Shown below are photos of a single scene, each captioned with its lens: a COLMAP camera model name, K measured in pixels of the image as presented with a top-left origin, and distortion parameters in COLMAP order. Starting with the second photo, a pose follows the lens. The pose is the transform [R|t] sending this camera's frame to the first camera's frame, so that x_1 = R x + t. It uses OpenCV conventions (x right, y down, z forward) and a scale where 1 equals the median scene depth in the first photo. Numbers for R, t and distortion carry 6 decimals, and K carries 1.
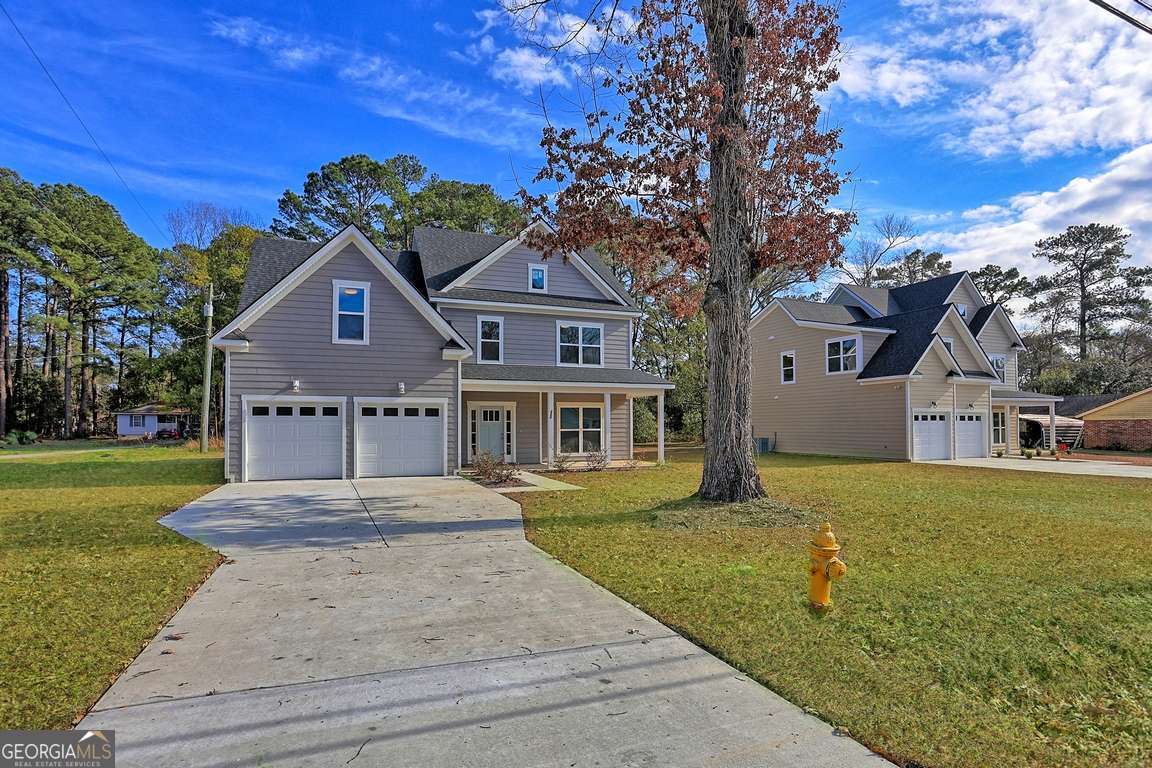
lens RADIAL K [[566.1, 0, 579.6], [0, 566.1, 395.4], [0, 0, 1]] dist [-0.021757, 0.003494]
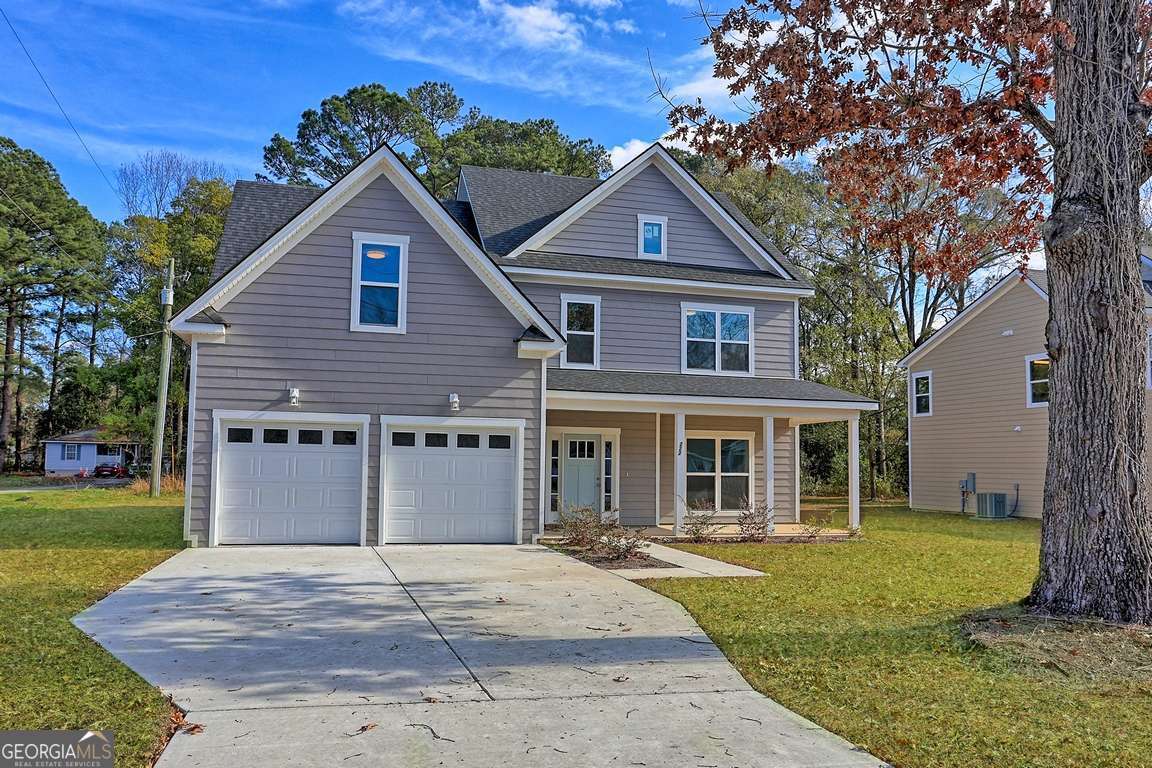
lens RADIAL K [[800.2, 0, 570.6], [0, 800.2, 392.2], [0, 0, 1]] dist [-0.001553, -0.004824]
pose [[0.993445, 0.006988, -0.114095, -0.066270], [-0.011705, 0.999102, -0.040719, 0.008278], [0.113708, 0.041787, 0.992635, 0.100840]]
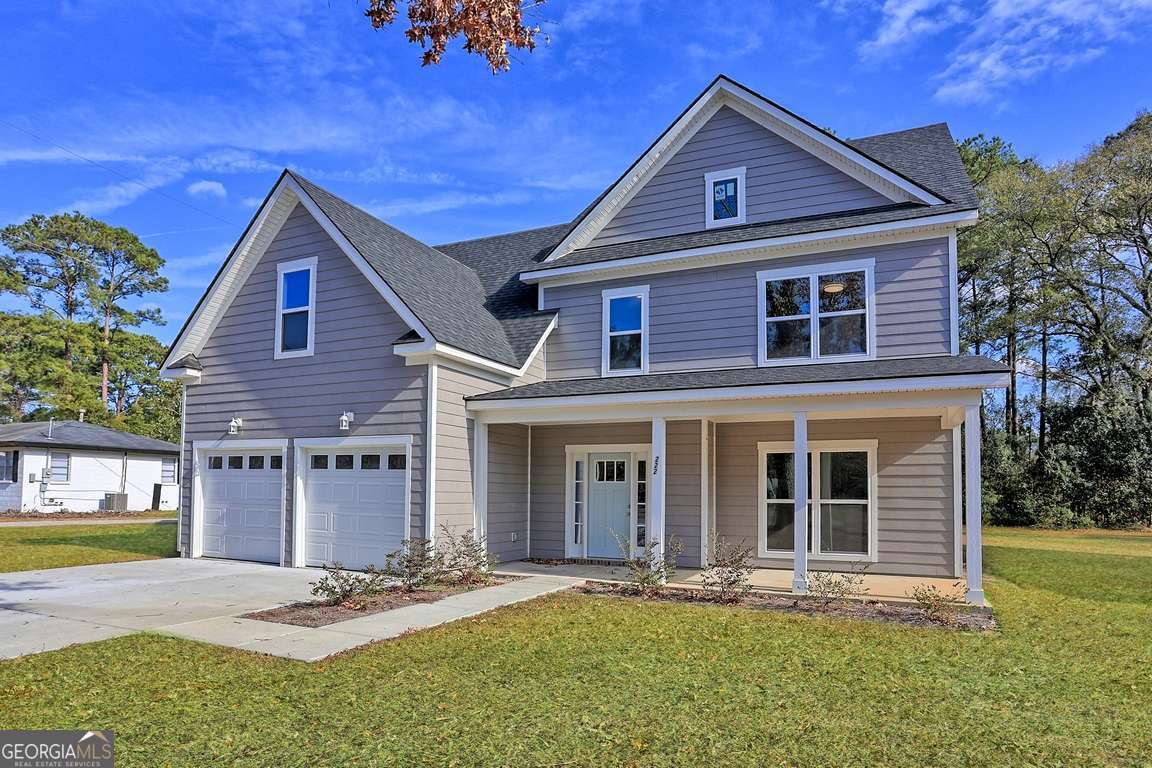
lens RADIAL K [[656.8, 0, 590.6], [0, 656.8, 446.2], [0, 0, 1]] dist [-0.030259, 0.018239]
pose [[0.690187, -0.036362, -0.722717, 0.278255], [0.021895, 0.999329, -0.029371, 0.030496], [0.723299, 0.004448, 0.690520, 0.558161]]
